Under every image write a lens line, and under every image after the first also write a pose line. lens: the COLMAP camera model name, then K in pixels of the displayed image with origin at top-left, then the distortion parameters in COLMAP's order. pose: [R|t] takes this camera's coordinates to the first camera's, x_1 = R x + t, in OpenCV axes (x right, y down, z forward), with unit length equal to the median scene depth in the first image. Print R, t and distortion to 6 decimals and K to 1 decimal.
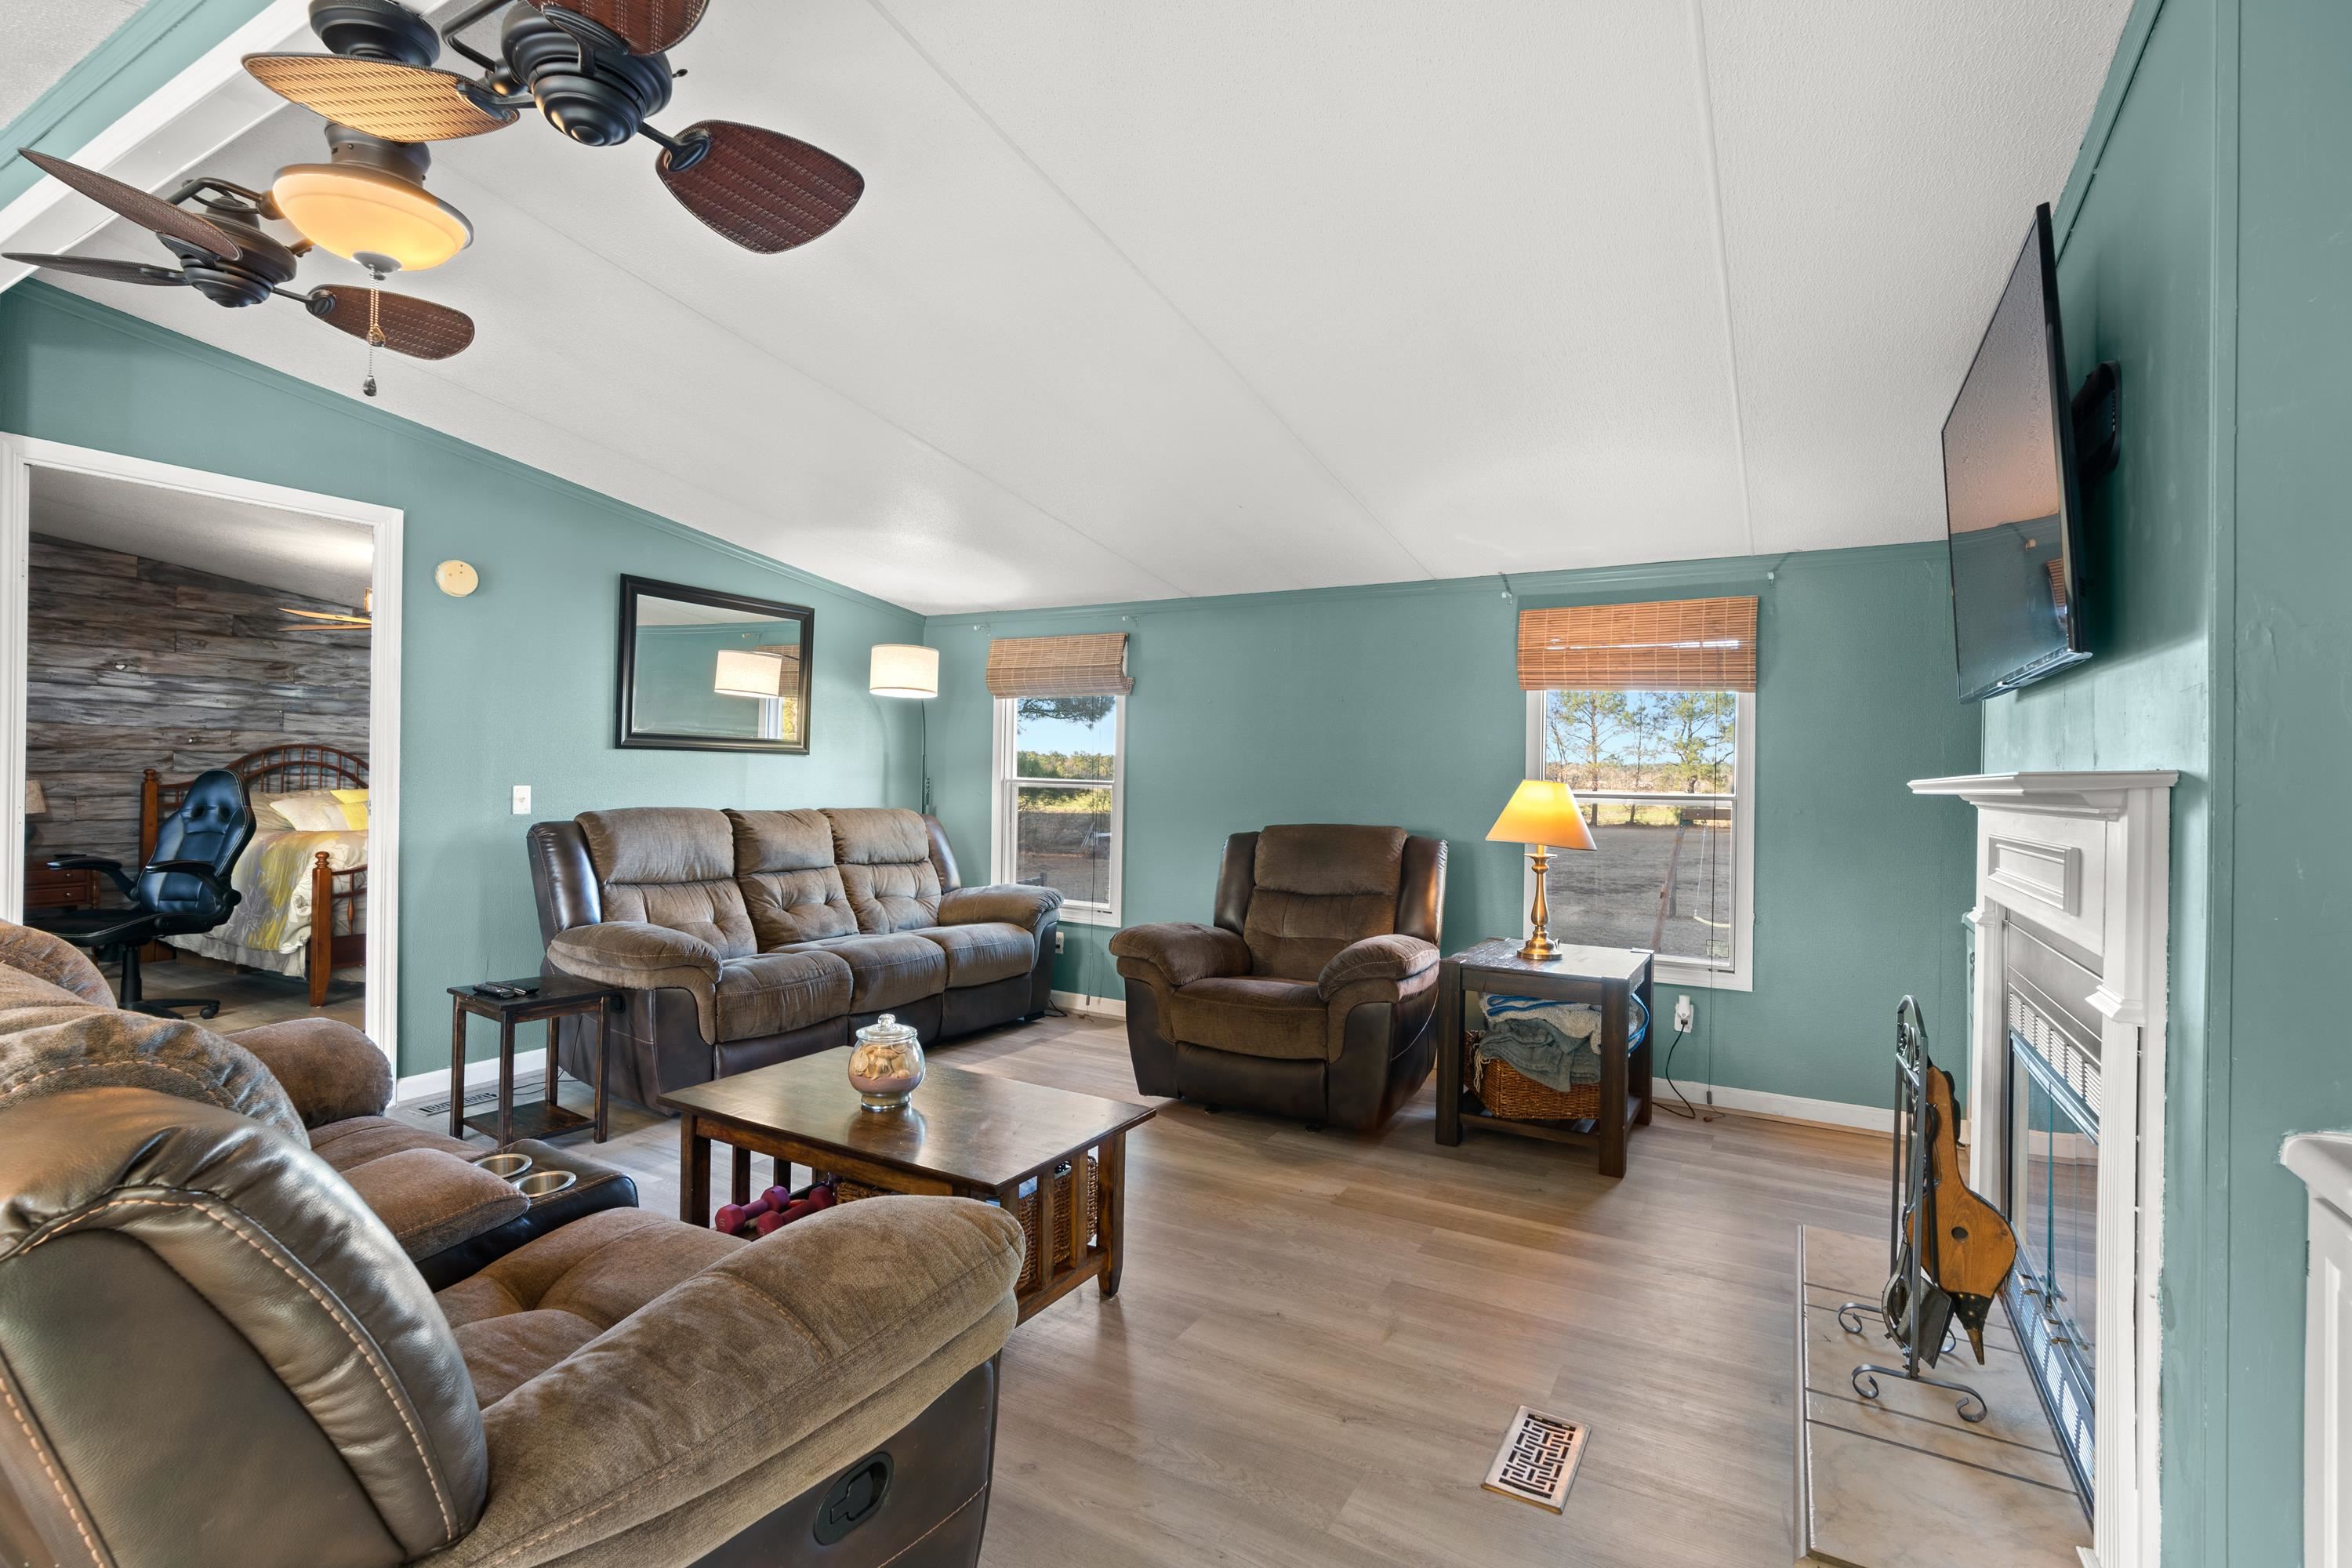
lens RADIAL K [[1078.8, 0, 1159.0], [0, 1078.8, 776.9], [0, 0, 1]] dist [-0.000022, 0.000088]
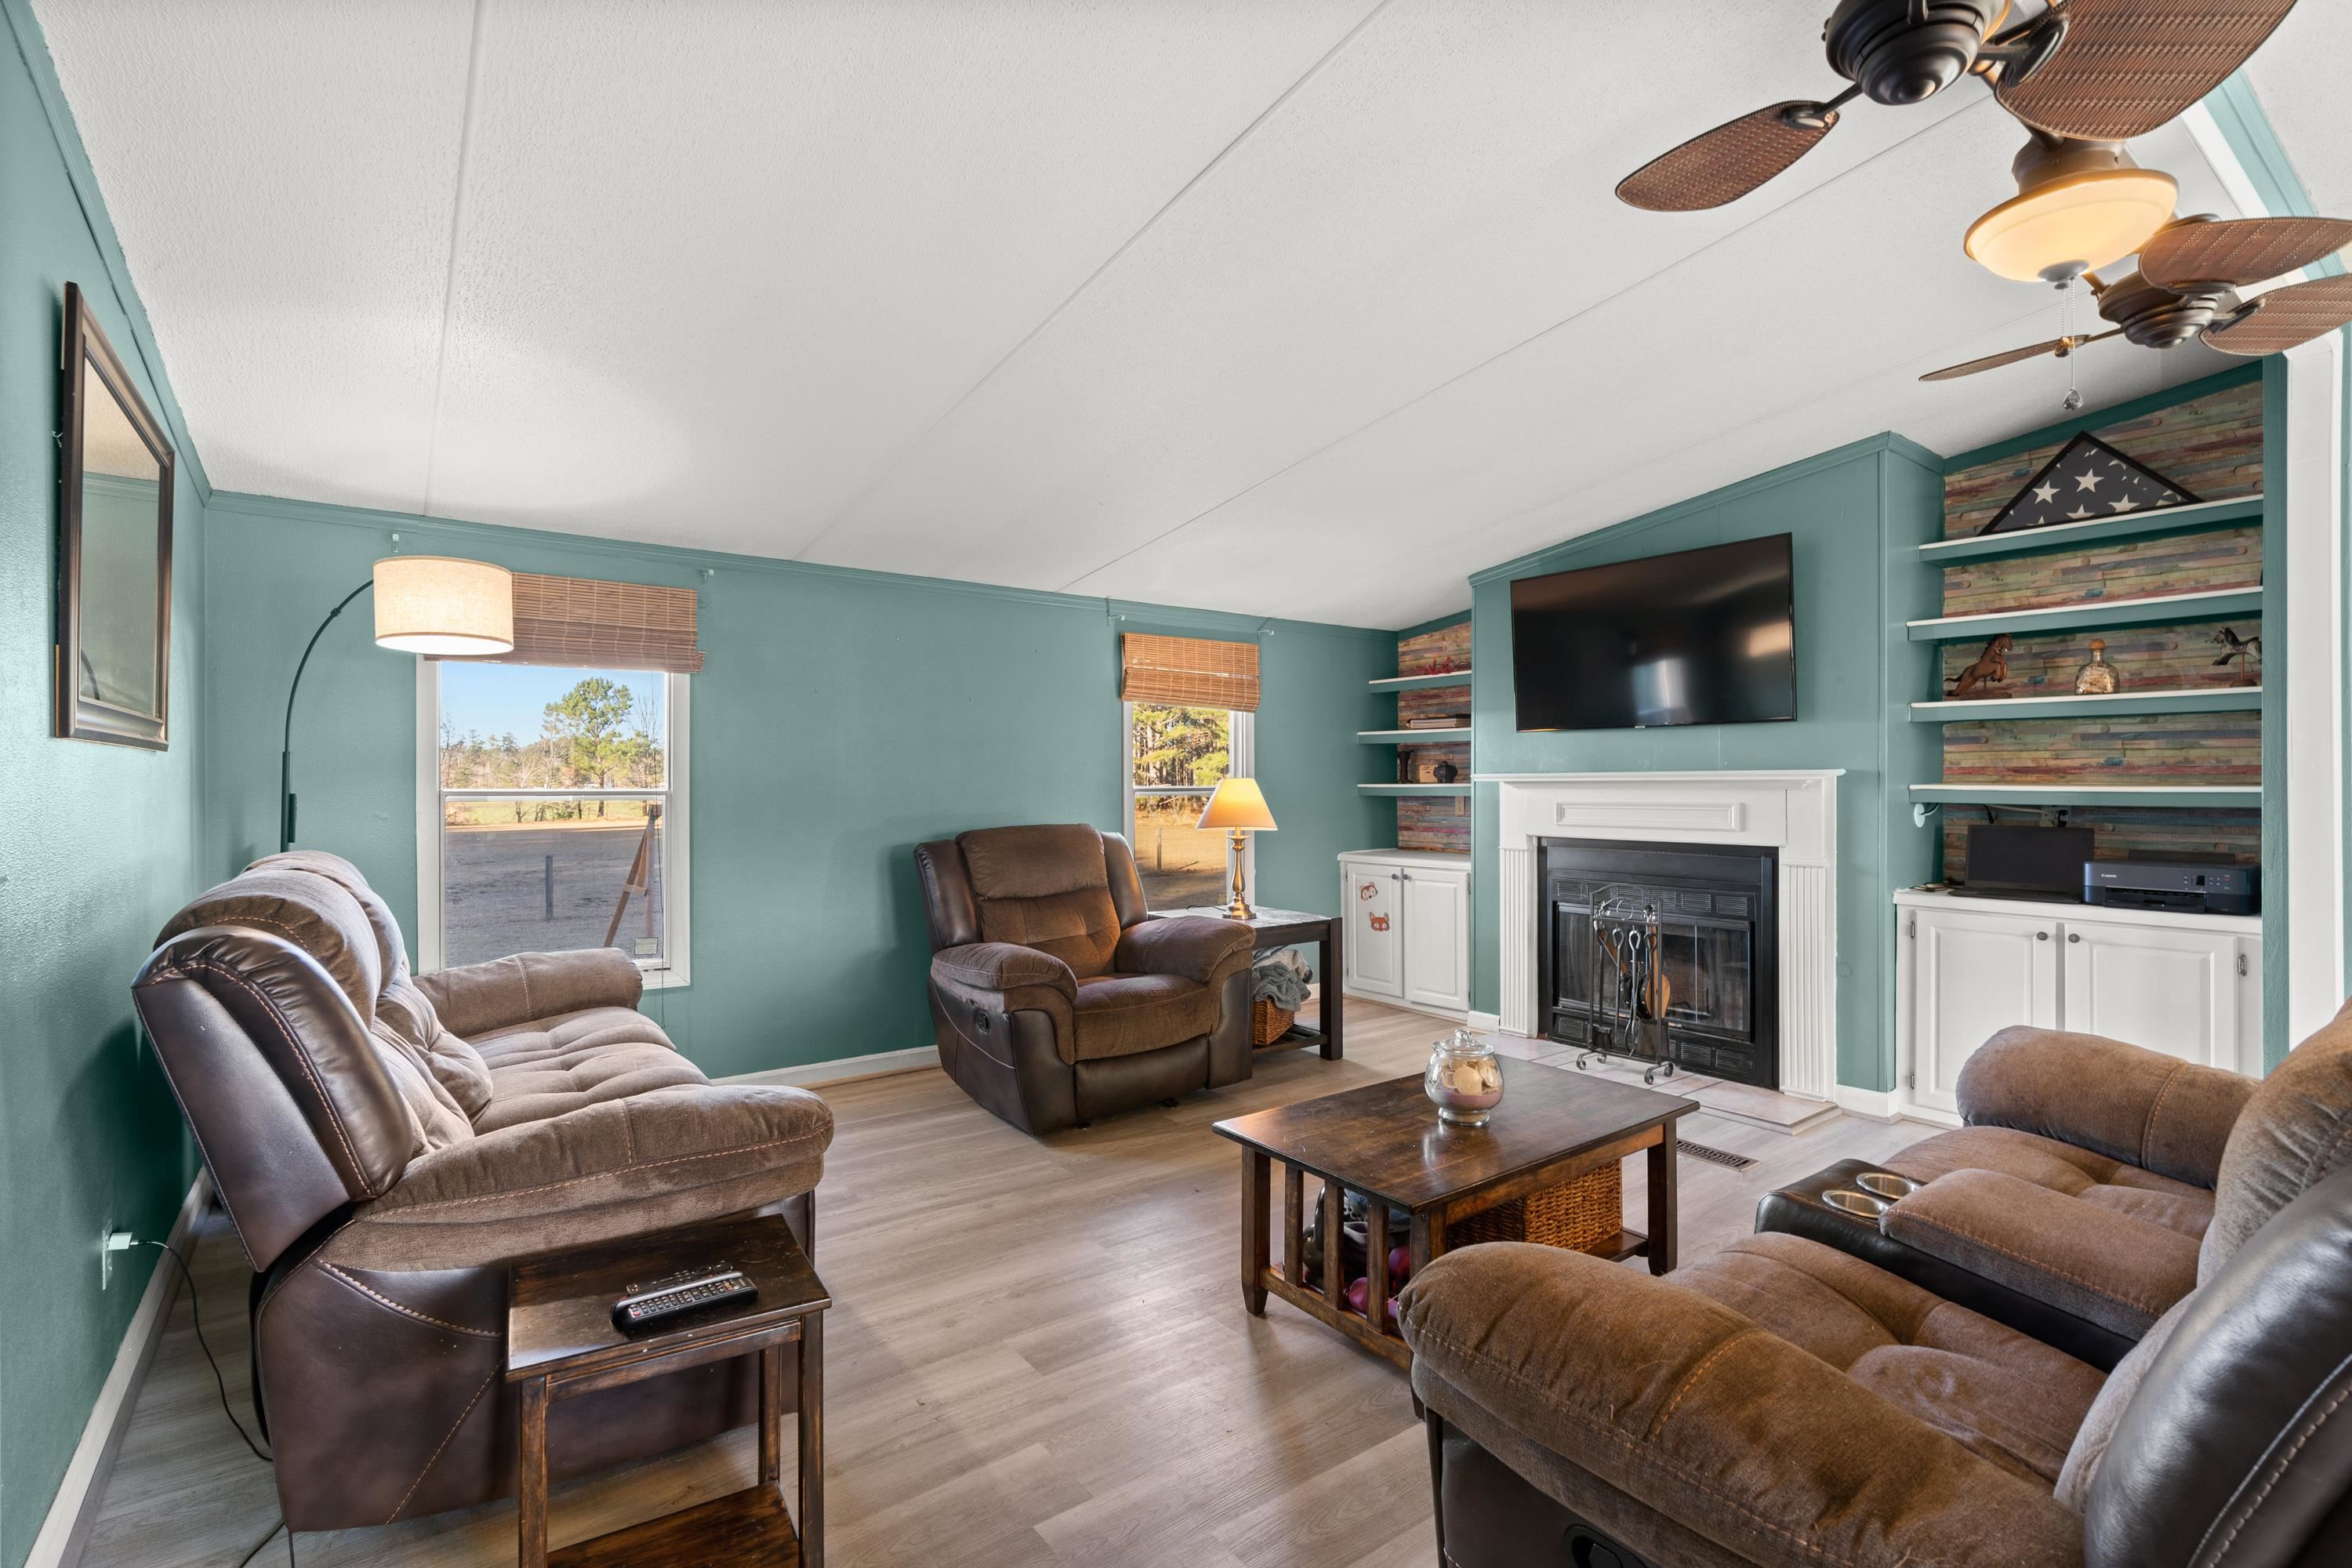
lens RADIAL K [[1069.6, 0, 1170.2], [0, 1069.6, 768.2], [0, 0, 1]] dist [-0.001387, 0.000186]
pose [[0.388236, -0.013817, 0.921457, -0.764709], [0.005650, 0.999904, 0.012613, -0.022944], [-0.921543, 0.000310, 0.388277, 0.534289]]
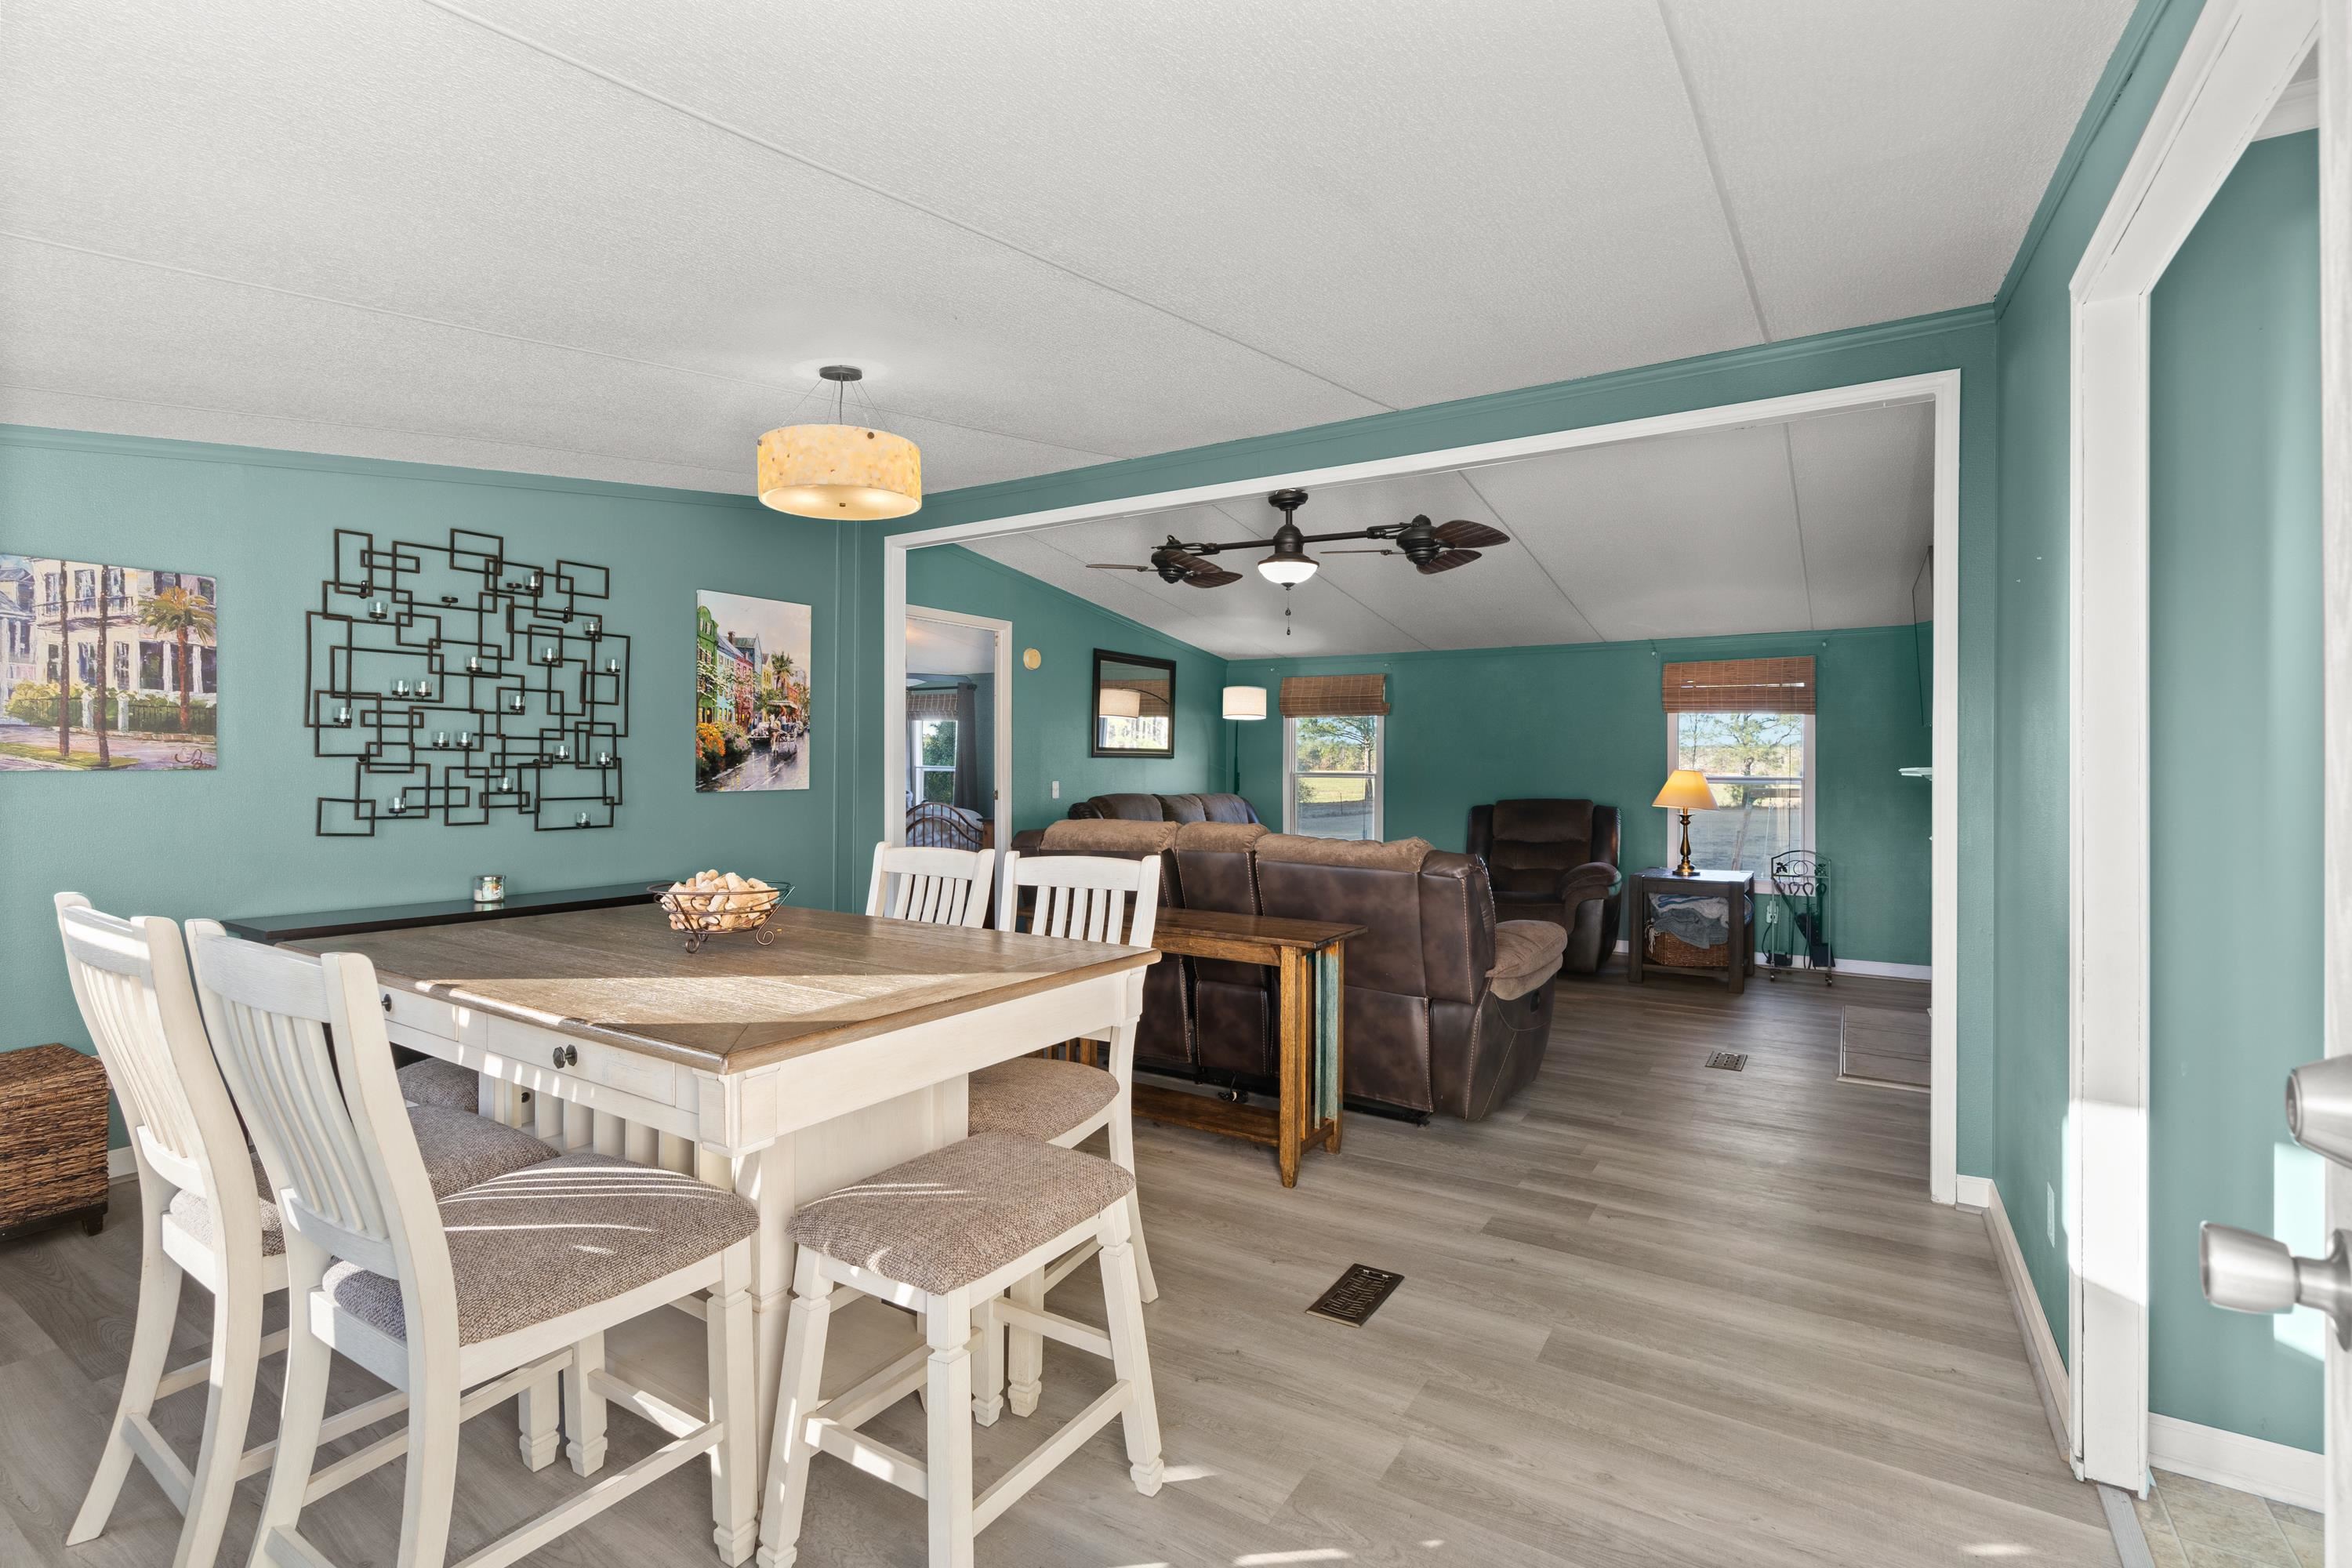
lens RADIAL K [[1069.6, 0, 1170.2], [0, 1069.6, 768.2], [0, 0, 1]] dist [-0.001387, 0.000186]
pose [[0.999285, -0.013341, -0.035384, -0.360138], [0.013427, 0.999907, 0.002175, -0.012872], [0.035351, -0.002649, 0.999371, -0.641736]]
